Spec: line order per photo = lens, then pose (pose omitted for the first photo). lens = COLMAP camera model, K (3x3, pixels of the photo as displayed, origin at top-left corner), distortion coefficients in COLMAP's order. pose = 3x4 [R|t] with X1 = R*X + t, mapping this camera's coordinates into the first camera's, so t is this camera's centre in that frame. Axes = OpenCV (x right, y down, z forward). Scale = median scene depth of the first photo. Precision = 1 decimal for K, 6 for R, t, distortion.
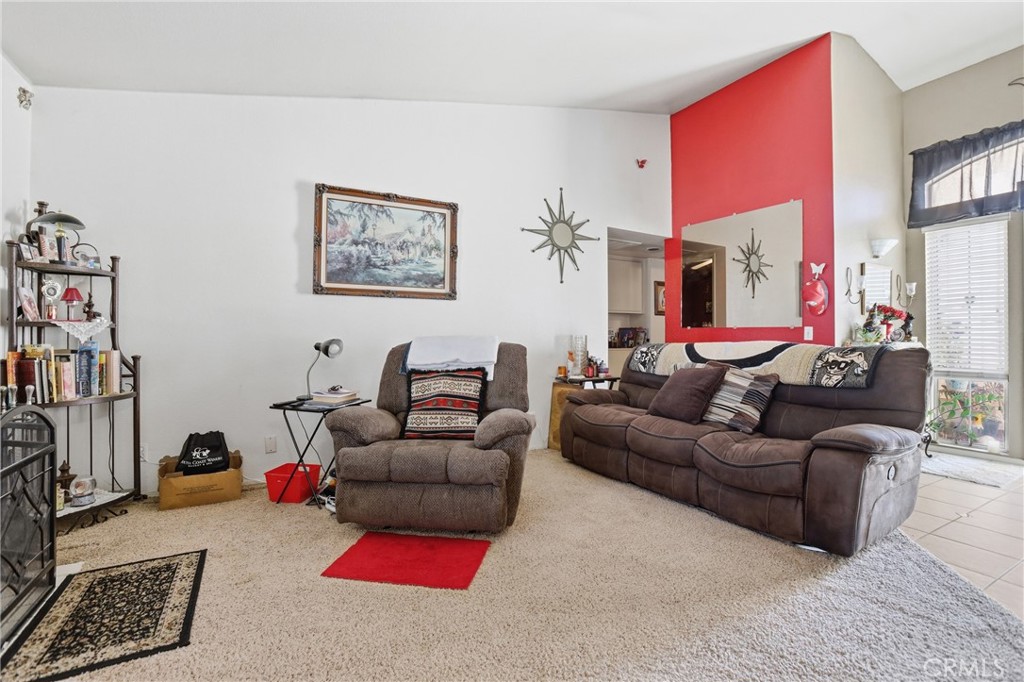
lens RADIAL K [[472.6, 0, 513.4], [0, 472.6, 336.9], [0, 0, 1]] dist [-0.064664, 0.024160]
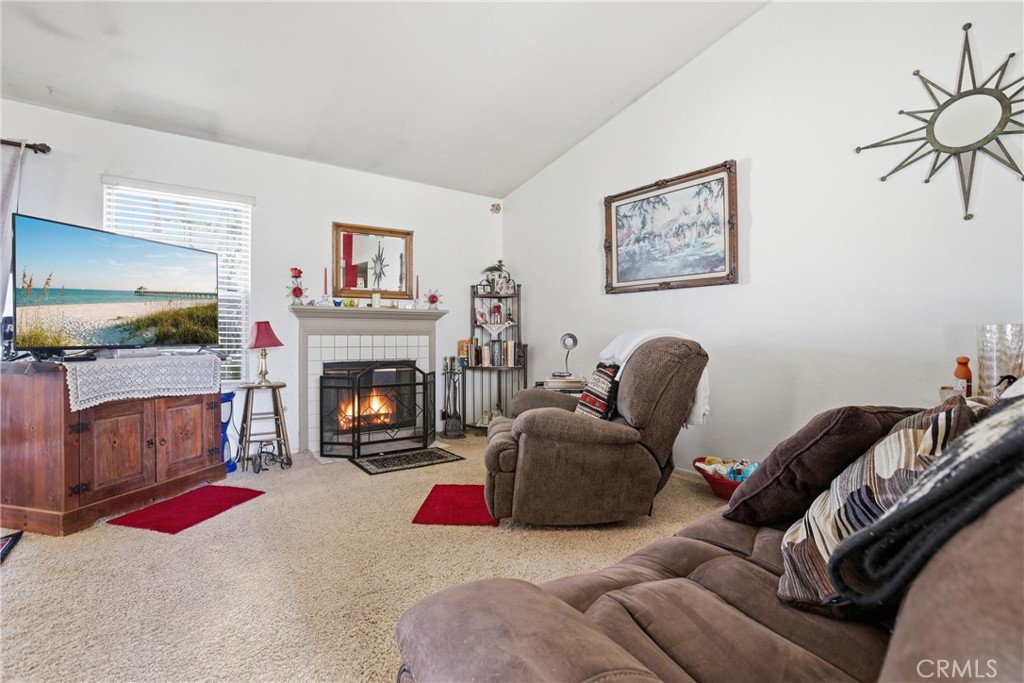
lens RADIAL K [[472.6, 0, 507.1], [0, 472.6, 336.7], [0, 0, 1]] dist [-0.064664, 0.024160]
pose [[0.089597, 0.005139, -0.995965, 0.641069], [-0.004644, 0.999978, 0.004742, 0.008026], [0.995967, 0.004200, 0.089619, 0.589345]]
